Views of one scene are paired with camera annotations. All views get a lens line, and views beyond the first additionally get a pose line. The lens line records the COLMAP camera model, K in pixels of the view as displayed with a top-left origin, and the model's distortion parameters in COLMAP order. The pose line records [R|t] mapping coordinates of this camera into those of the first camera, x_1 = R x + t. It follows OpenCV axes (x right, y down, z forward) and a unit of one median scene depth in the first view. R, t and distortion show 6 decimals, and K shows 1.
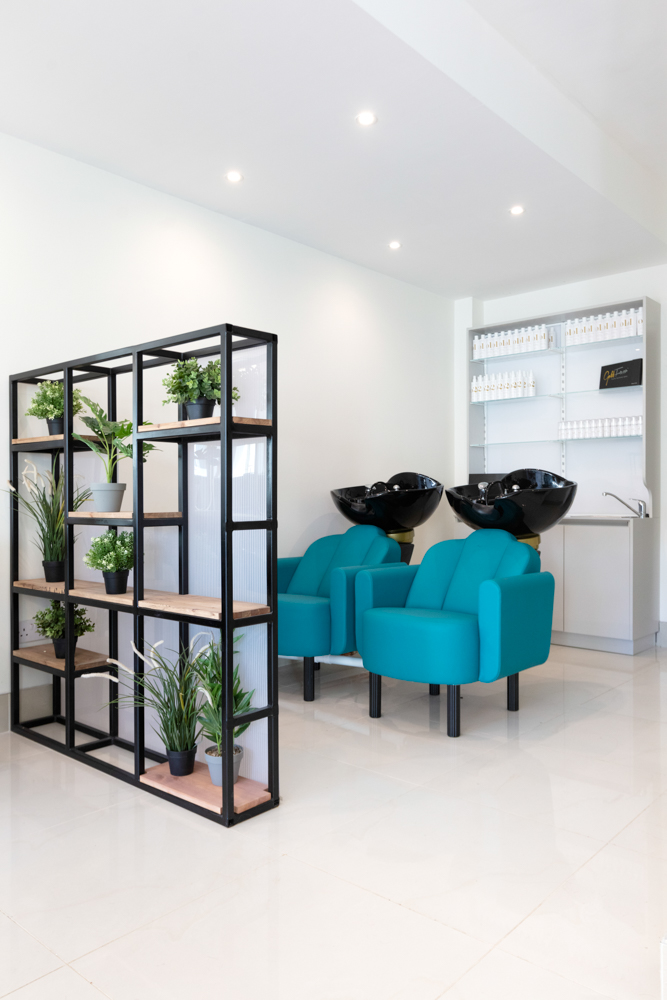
lens RADIAL K [[733.2, 0, 333.5], [0, 733.2, 500.0], [0, 0, 1]] dist [-0.001051, -0.001333]
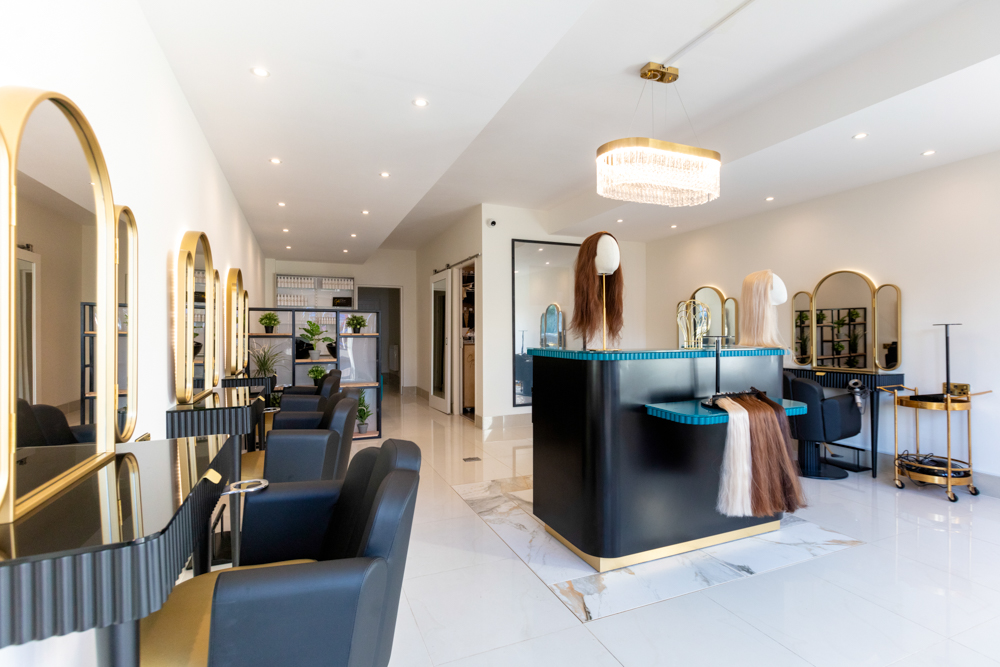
lens RADIAL K [[468.6, 0, 500.0], [0, 468.6, 333.5], [0, 0, 1]] dist [0.020208, -0.000367]
pose [[0.425988, -0.003793, 0.904721, -1.044794], [0.004902, 0.999986, 0.001884, -0.055002], [-0.904715, 0.003632, 0.426001, -0.320017]]
